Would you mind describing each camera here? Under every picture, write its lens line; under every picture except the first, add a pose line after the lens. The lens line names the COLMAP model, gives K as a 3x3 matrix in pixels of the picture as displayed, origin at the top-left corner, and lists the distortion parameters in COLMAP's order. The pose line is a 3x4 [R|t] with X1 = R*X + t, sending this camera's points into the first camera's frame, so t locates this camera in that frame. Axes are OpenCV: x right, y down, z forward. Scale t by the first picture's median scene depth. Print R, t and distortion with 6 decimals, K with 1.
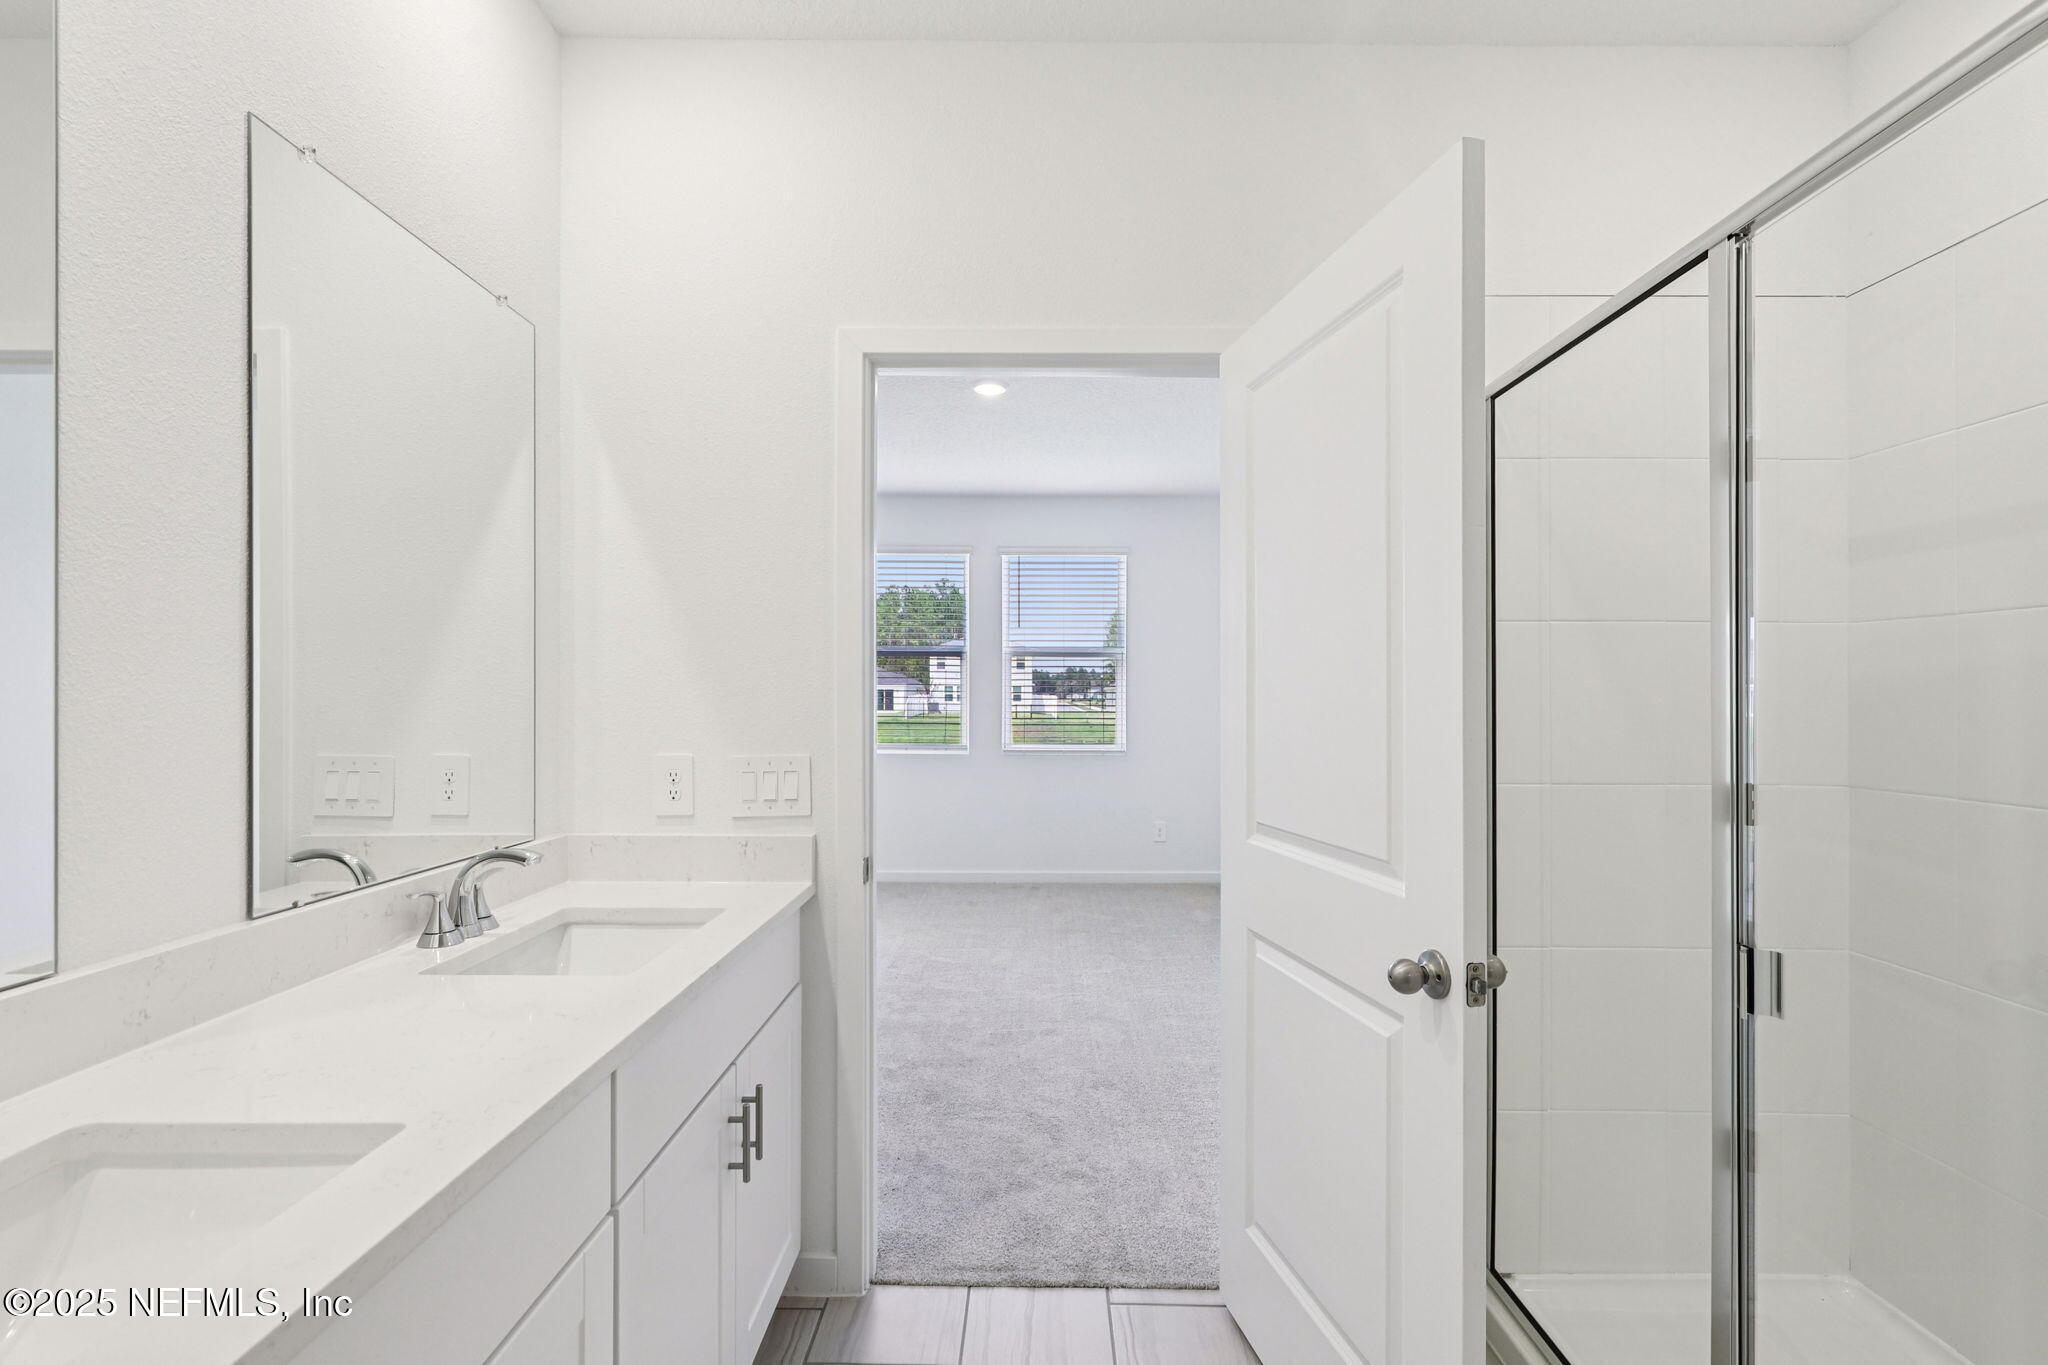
lens RADIAL K [[946.2, 0, 1027.5], [0, 946.2, 696.2], [0, 0, 1]] dist [0.031594, 0.000144]
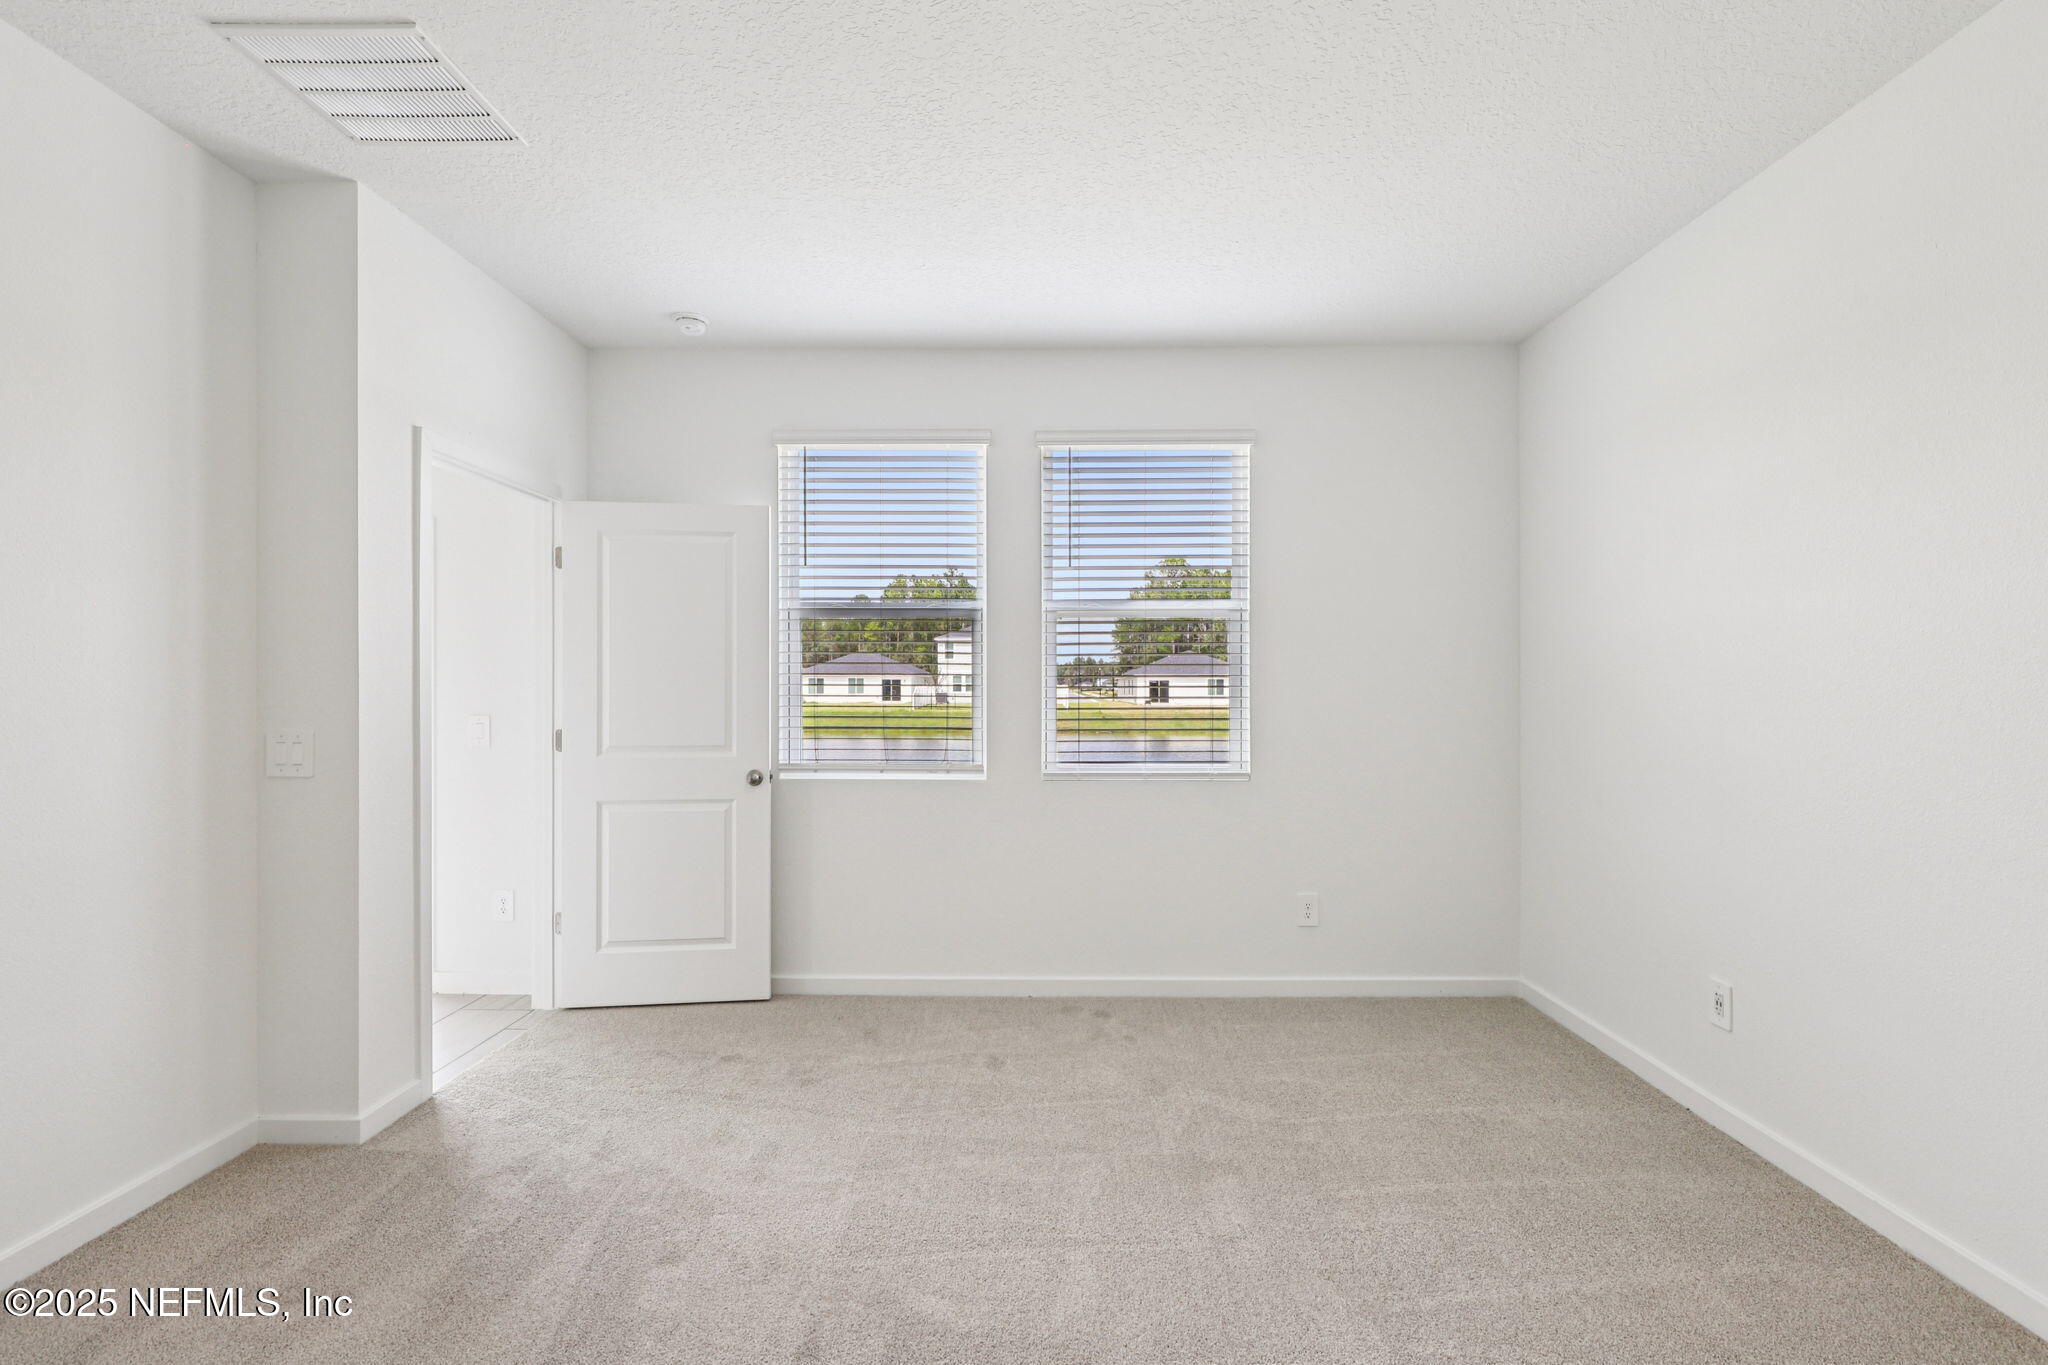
lens RADIAL K [[935.9, 0, 1024.0], [0, 935.9, 682.5], [0, 0, 1]] dist [0.011640, 0.000221]
pose [[0.999915, -0.004379, -0.012281, -0.030189], [0.004334, 0.999984, -0.003690, 0.001821], [0.012297, 0.003636, 0.999918, 0.403713]]
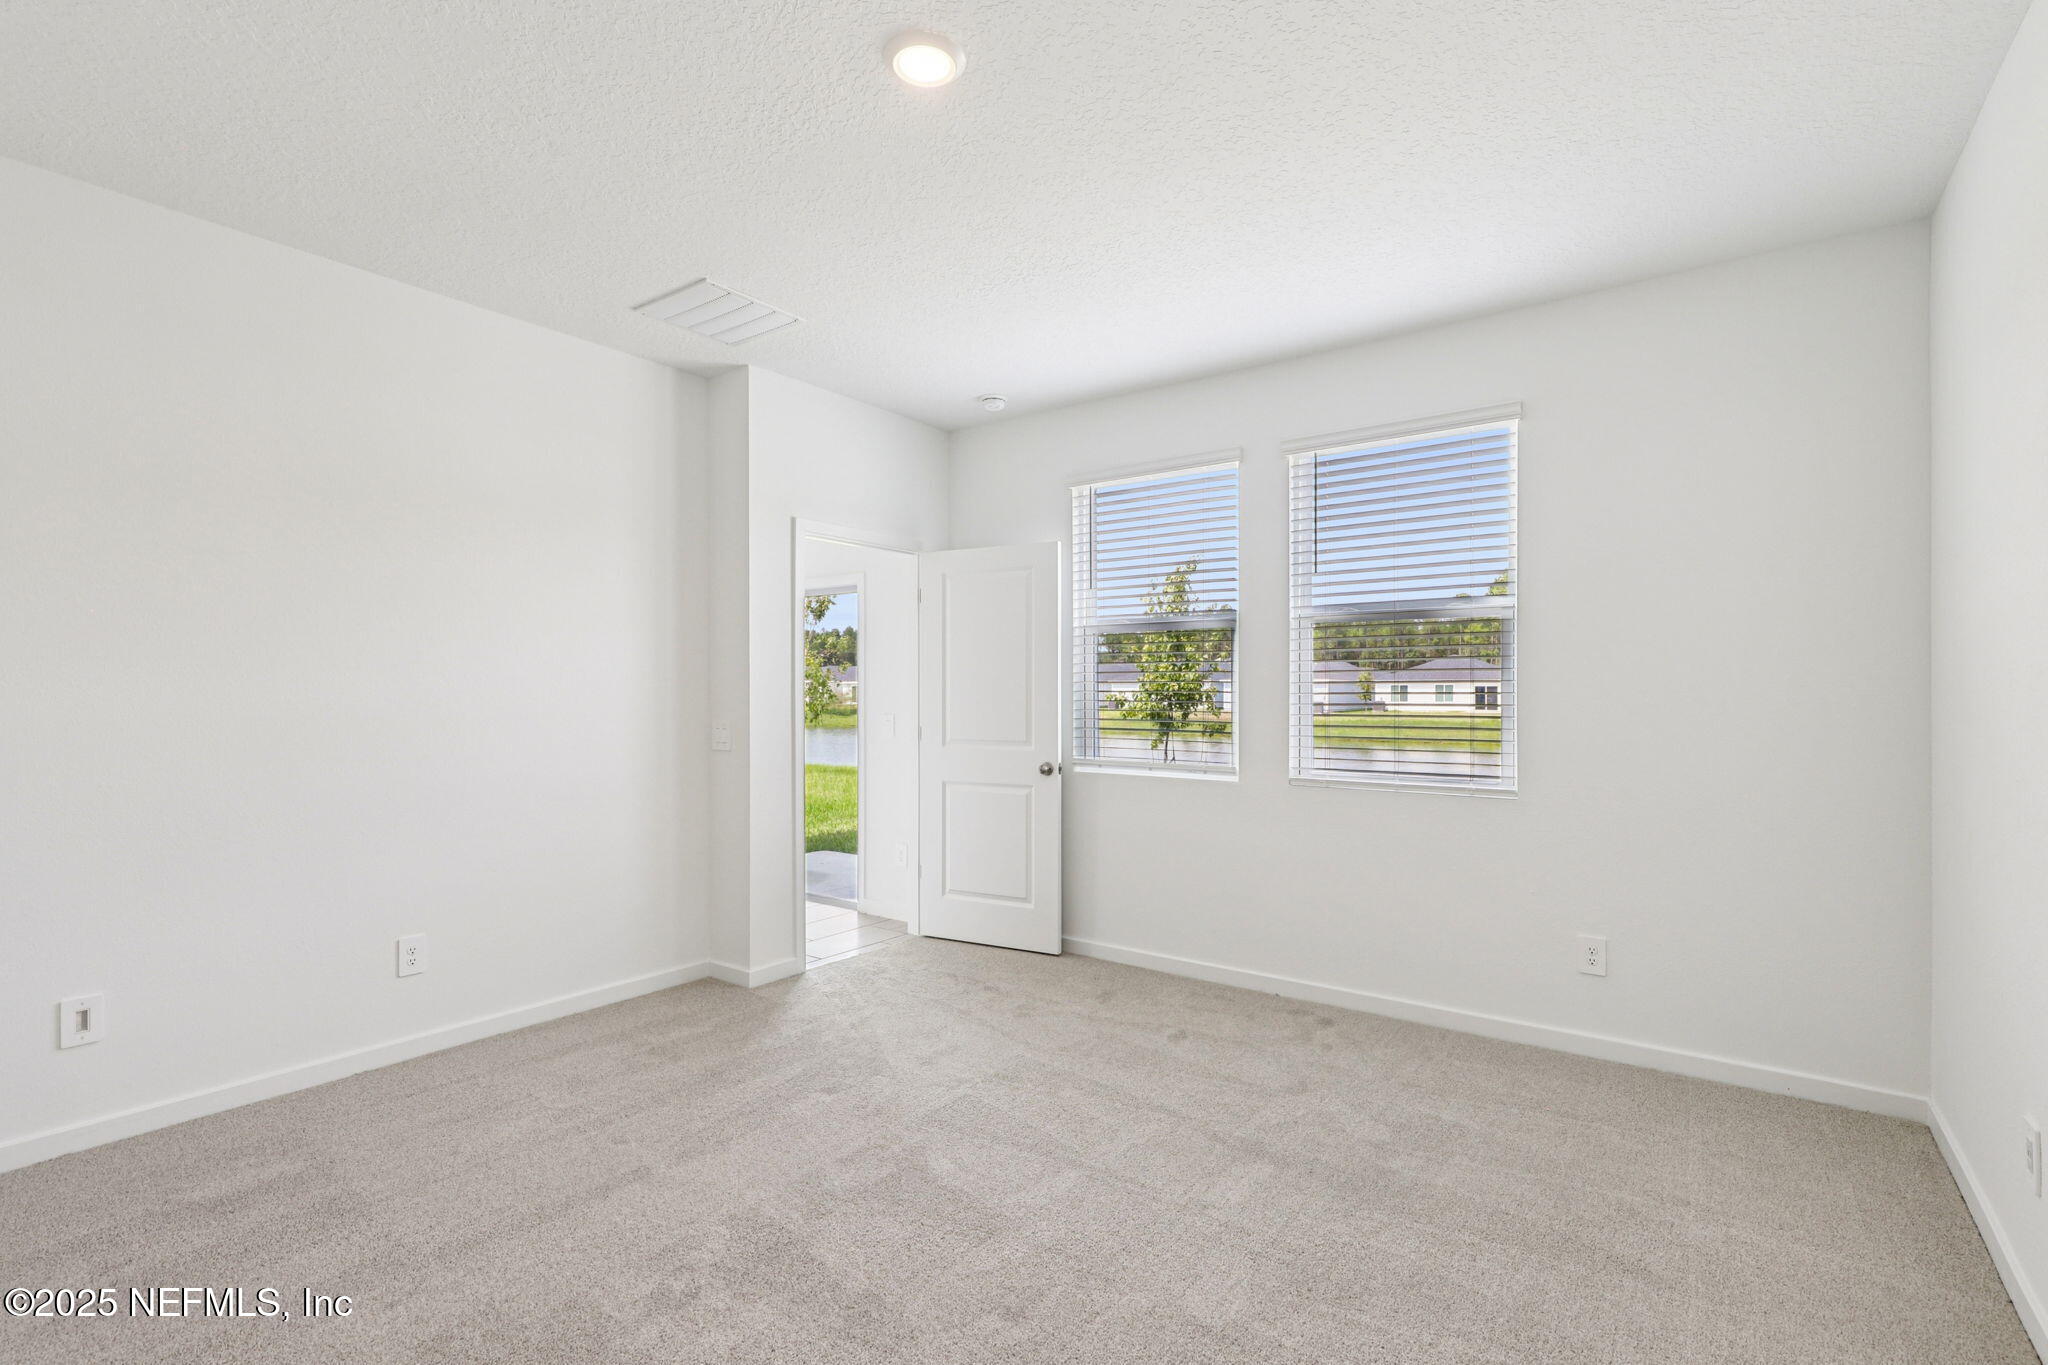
lens RADIAL K [[946.2, 0, 1027.5], [0, 946.2, 696.2], [0, 0, 1]] dist [0.031594, 0.000144]
pose [[0.809285, -0.003082, -0.587409, 0.191364], [0.003603, 0.999993, -0.000282, 0.003838], [0.587406, -0.001888, 0.809291, 0.403161]]
